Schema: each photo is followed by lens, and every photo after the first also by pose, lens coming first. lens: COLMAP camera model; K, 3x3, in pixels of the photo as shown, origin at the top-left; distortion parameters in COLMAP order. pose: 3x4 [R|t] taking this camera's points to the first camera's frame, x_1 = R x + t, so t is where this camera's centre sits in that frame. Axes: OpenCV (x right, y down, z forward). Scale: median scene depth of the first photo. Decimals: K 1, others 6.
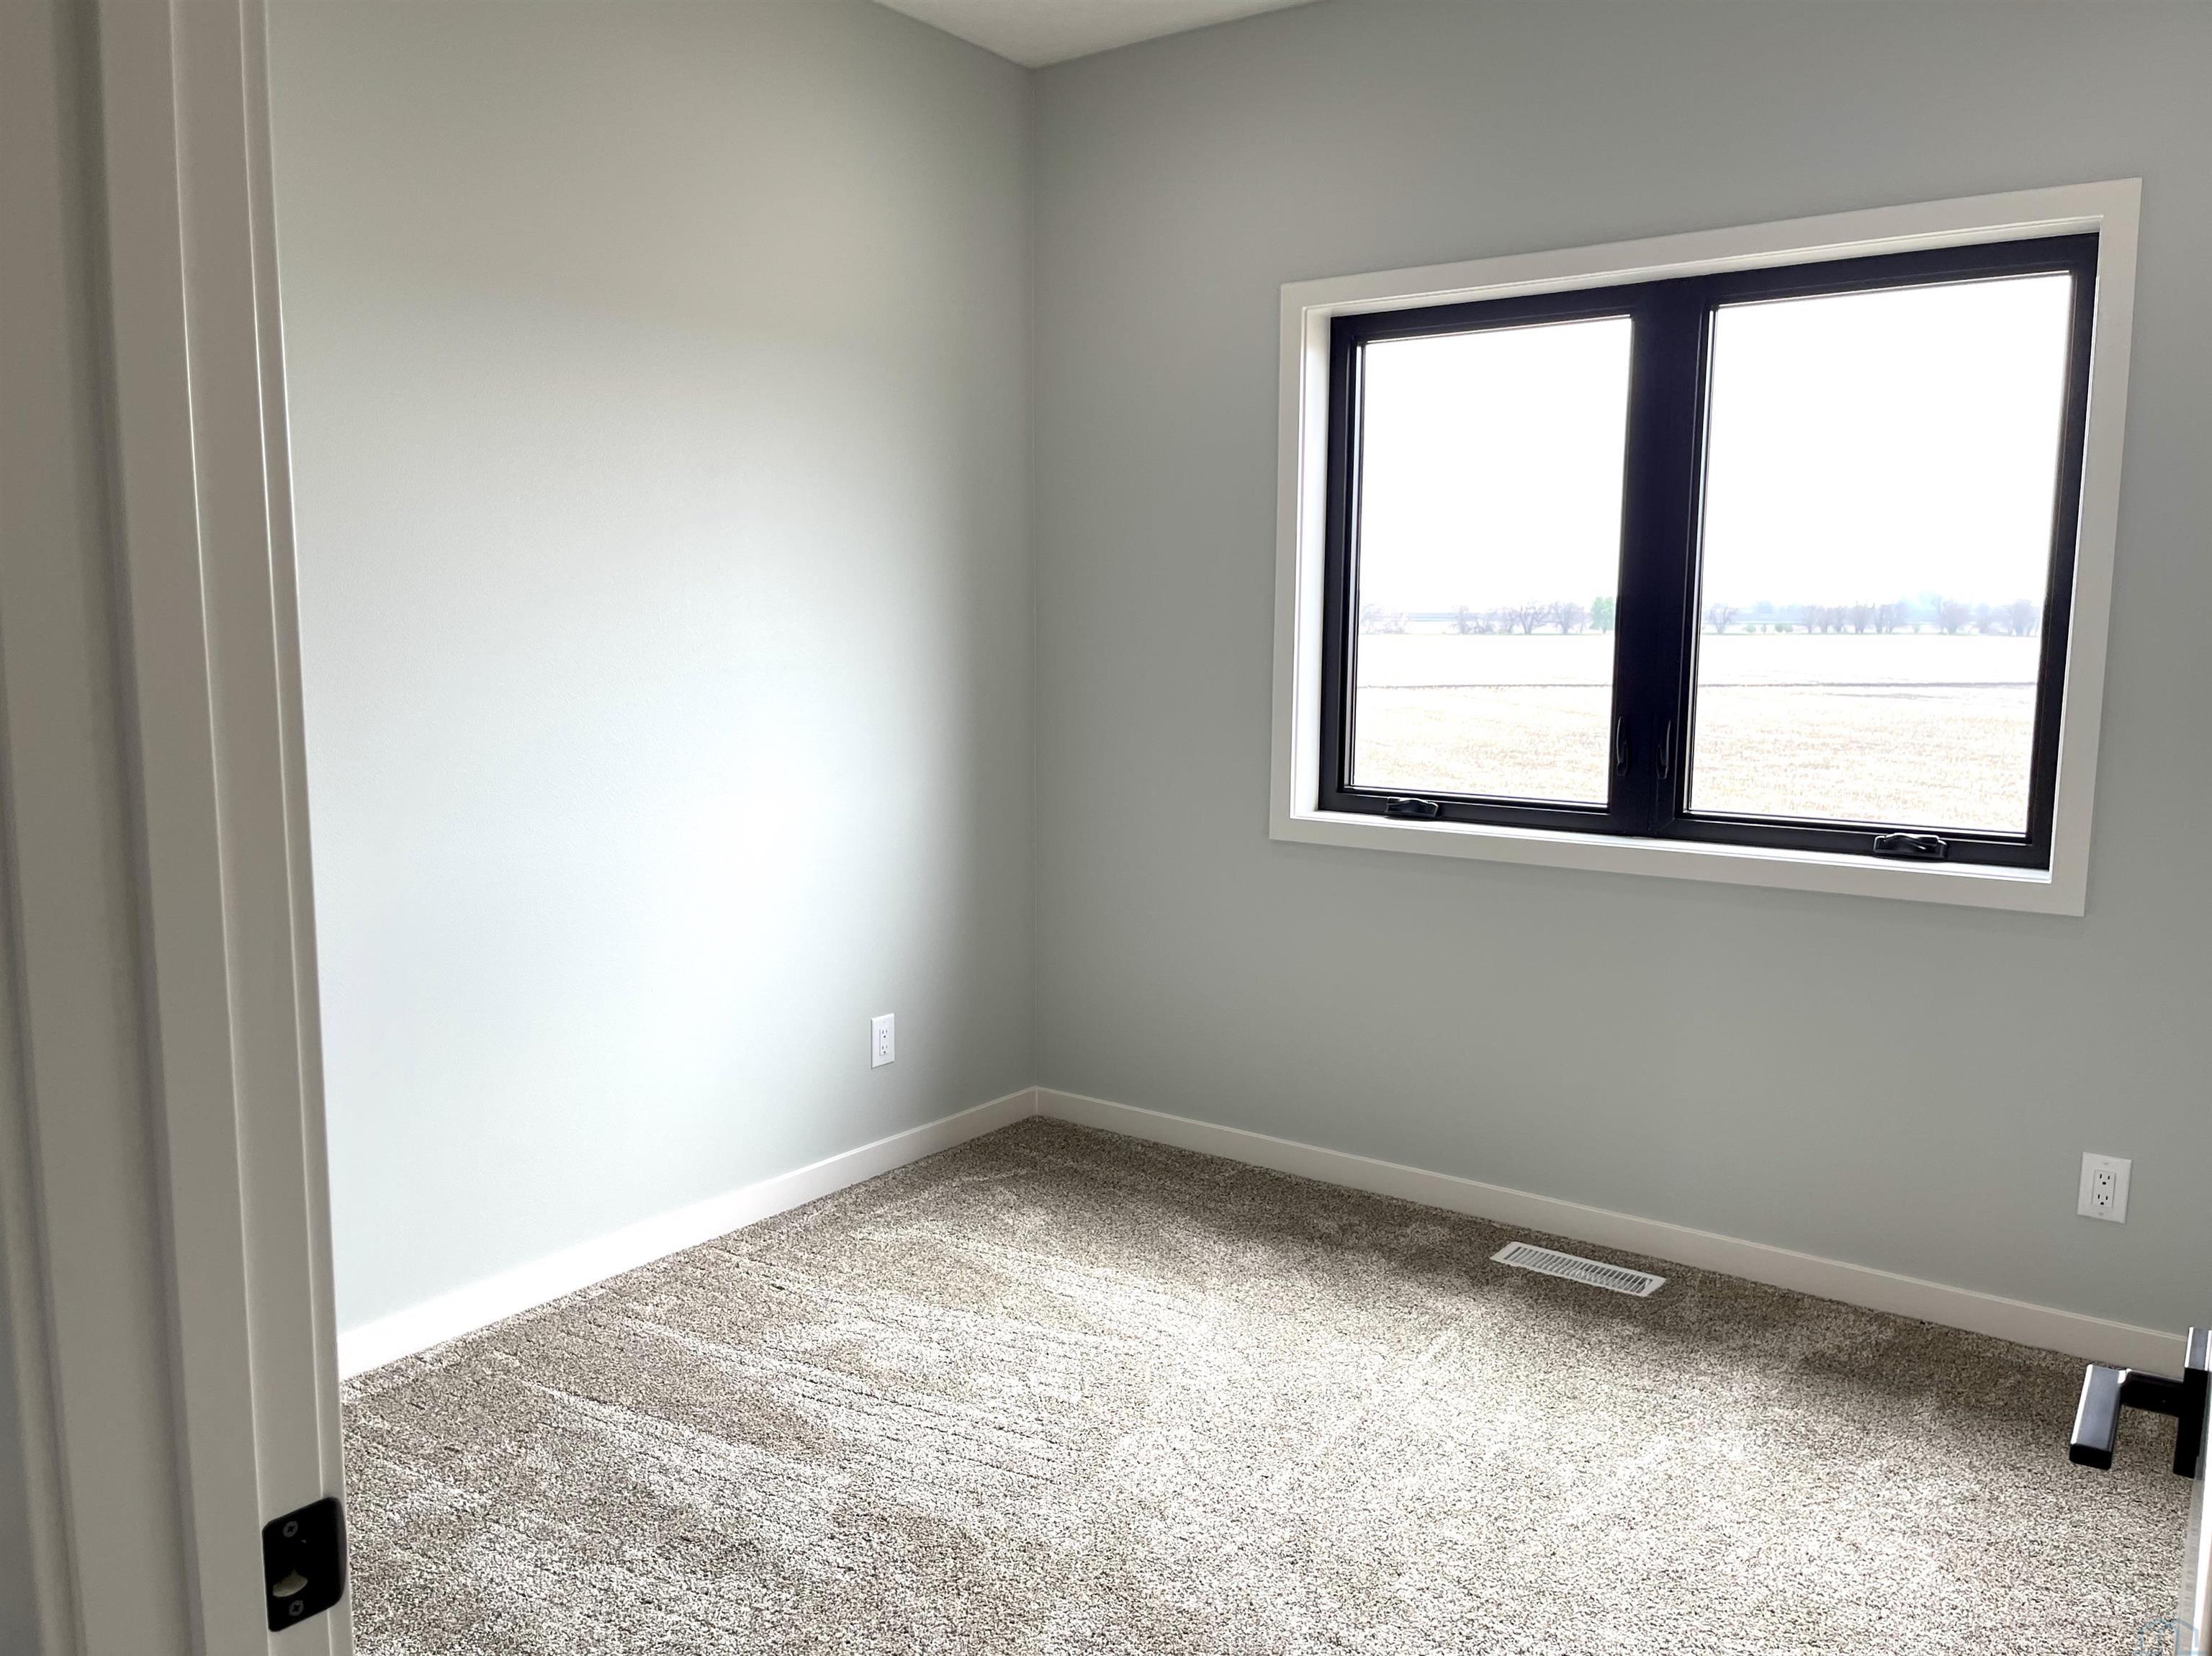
lens RADIAL K [[1679.7, 0, 1101.5], [0, 1679.7, 834.9], [0, 0, 1]] dist [0.021444, -0.010152]
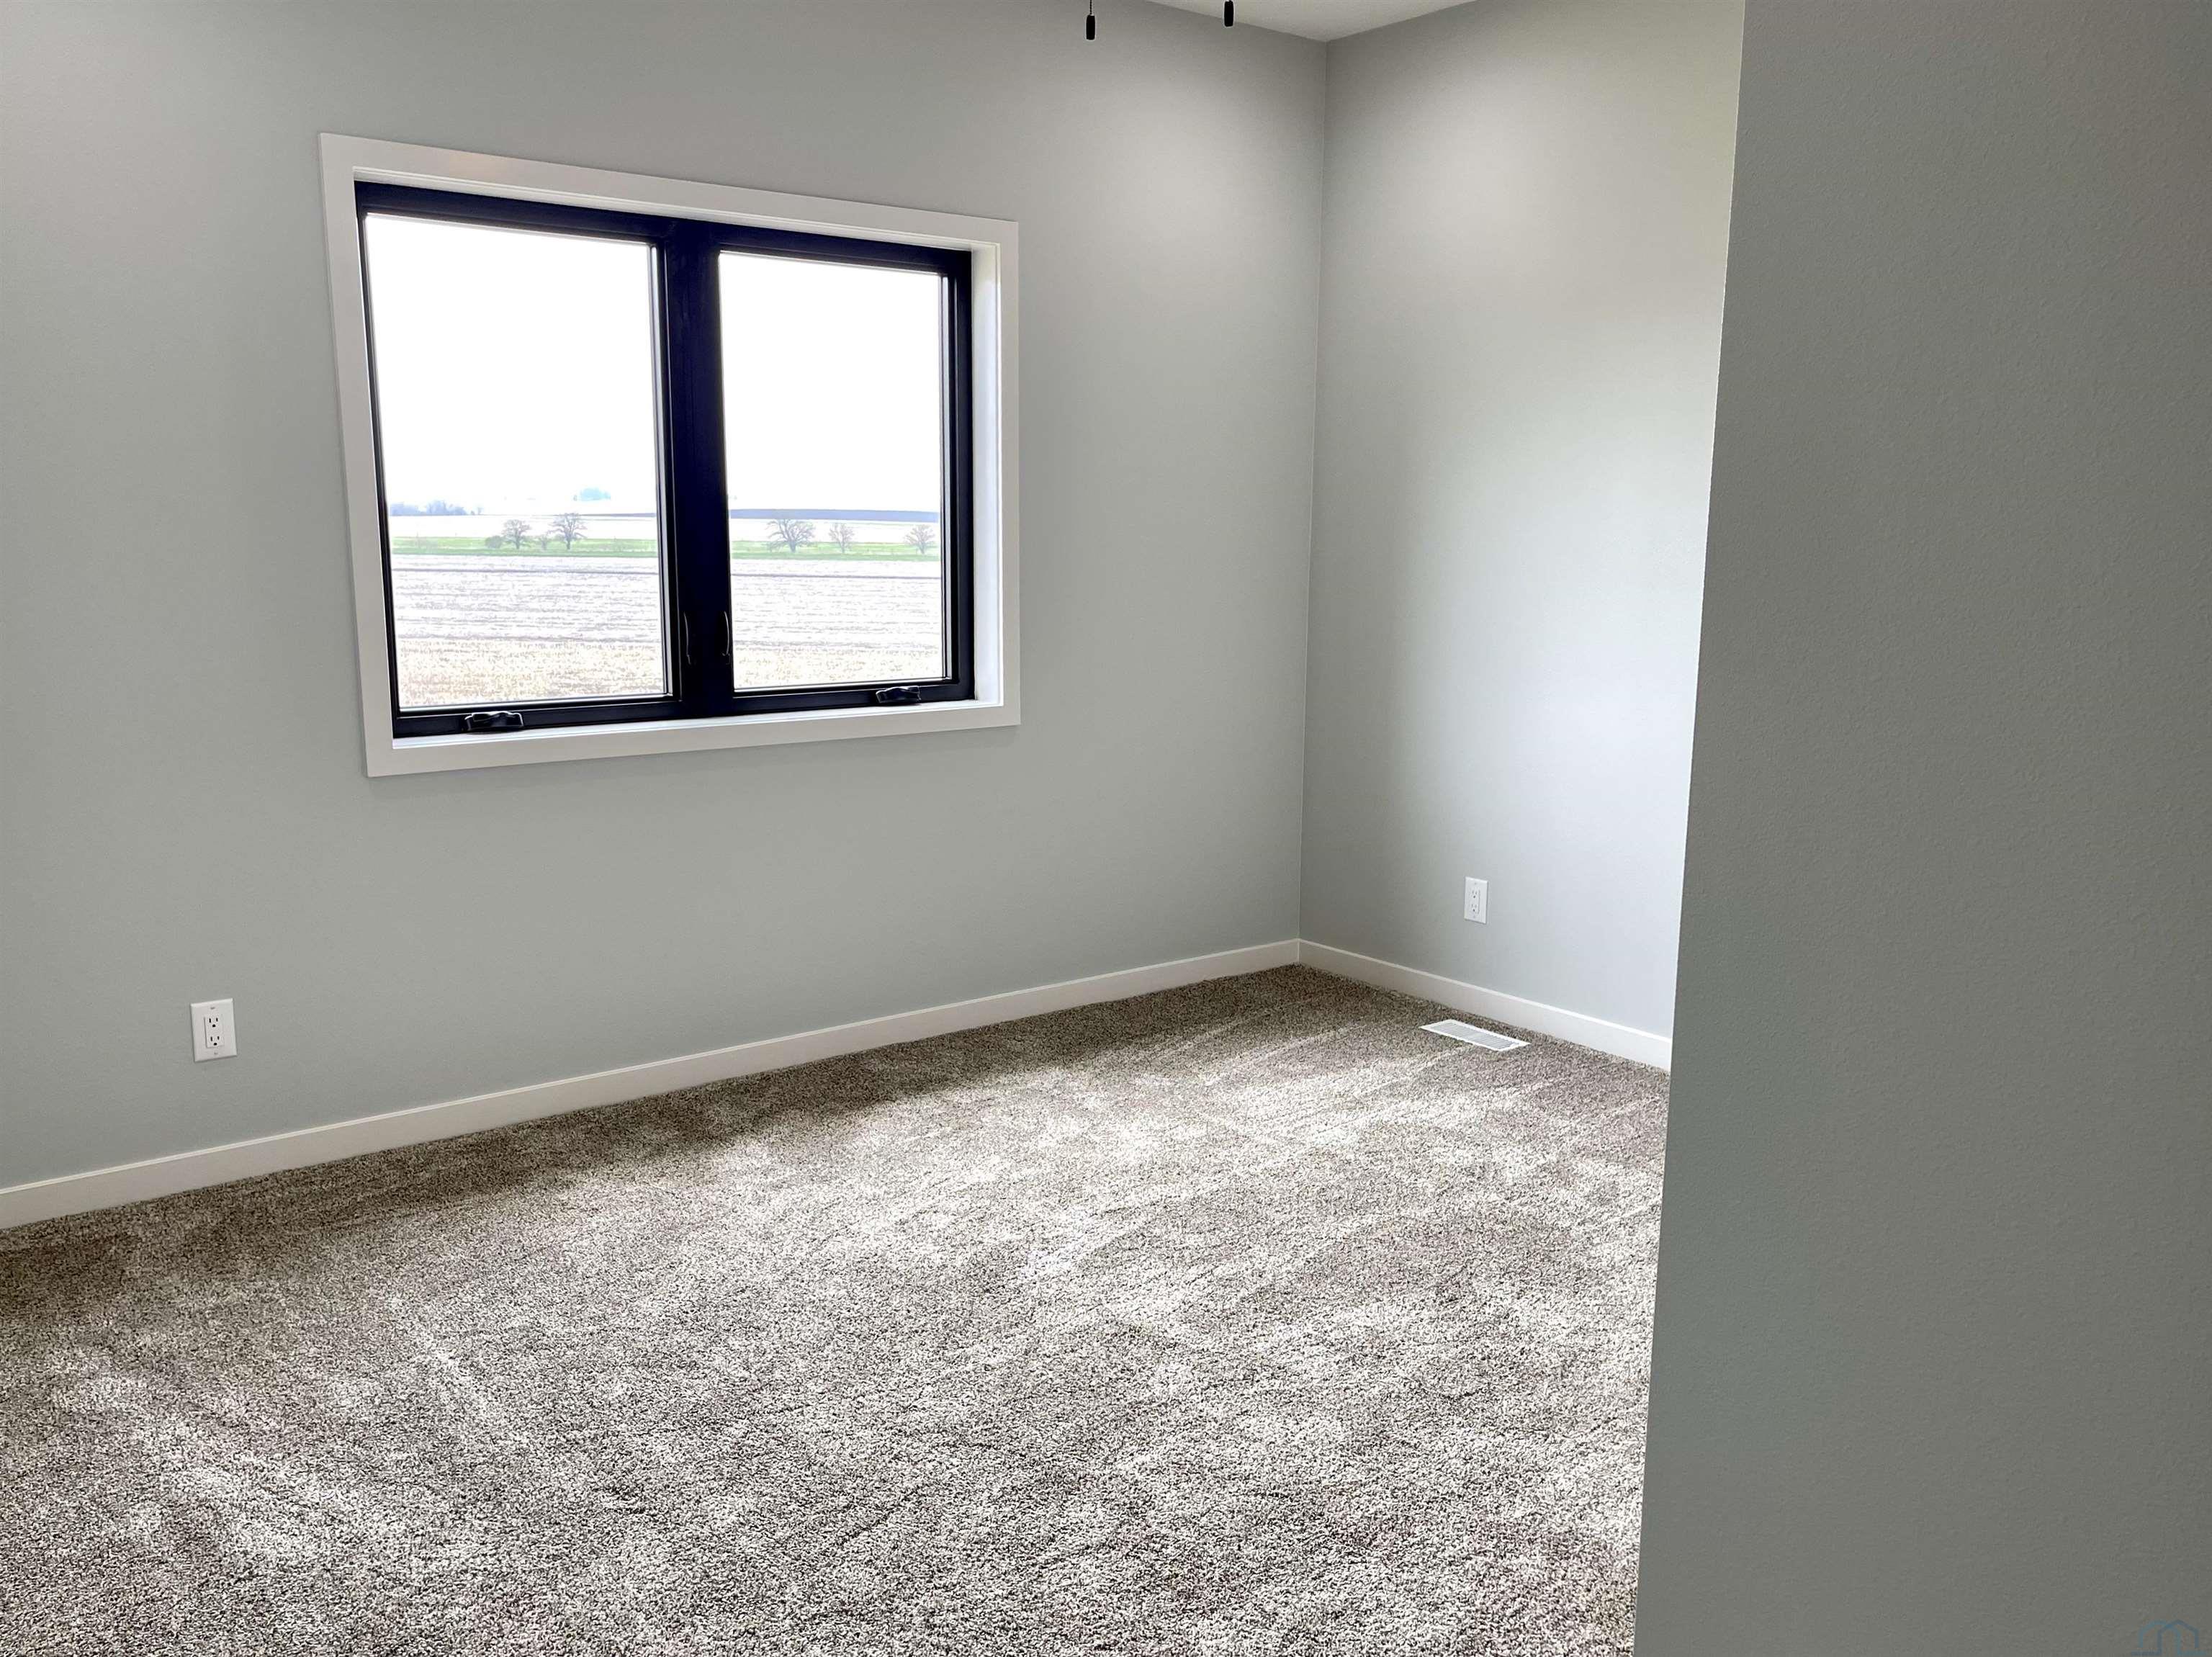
lens RADIAL K [[1679.8, 0, 1100.6], [0, 1679.8, 825.0], [0, 0, 1]] dist [0.021444, -0.010152]
pose [[0.321694, -0.181326, 0.929319, -0.658663], [0.108235, 0.982100, 0.154158, -0.073596], [-0.940637, 0.050993, 0.335561, 0.370365]]
